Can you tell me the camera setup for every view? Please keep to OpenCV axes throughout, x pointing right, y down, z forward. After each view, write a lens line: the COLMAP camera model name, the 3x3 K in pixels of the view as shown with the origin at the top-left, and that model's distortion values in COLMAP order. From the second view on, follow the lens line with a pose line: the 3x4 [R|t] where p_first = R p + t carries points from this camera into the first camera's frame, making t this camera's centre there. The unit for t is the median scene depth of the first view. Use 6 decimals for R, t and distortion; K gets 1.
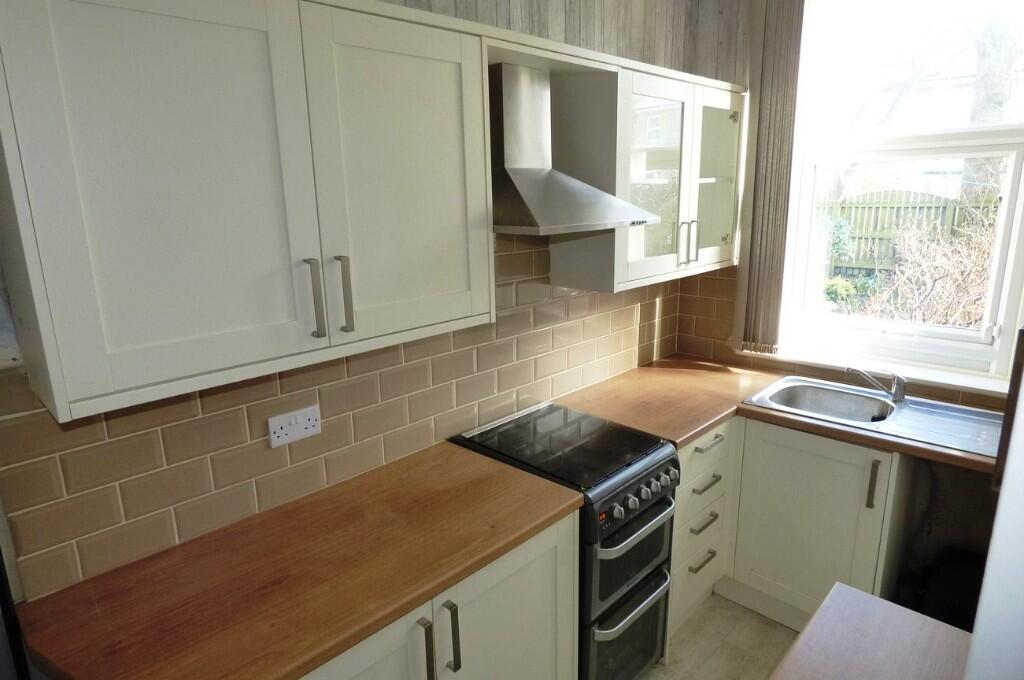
lens RADIAL K [[607.3, 0, 512.0], [0, 607.3, 340.0], [0, 0, 1]] dist [-0.001031, -0.000580]
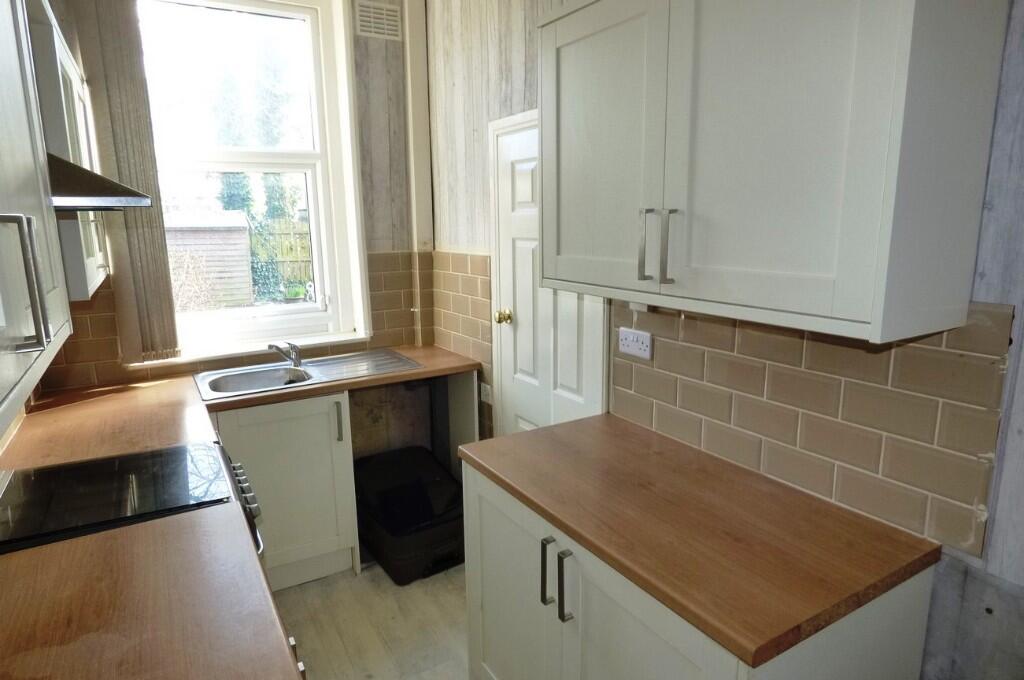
lens RADIAL K [[607.3, 0, 512.0], [0, 607.3, 340.0], [0, 0, 1]] dist [-0.001031, -0.000580]
pose [[0.245269, -0.173113, 0.953874, -0.399609], [0.236745, 0.964834, 0.114228, 0.012939], [-0.940104, 0.197809, 0.277627, 0.216638]]
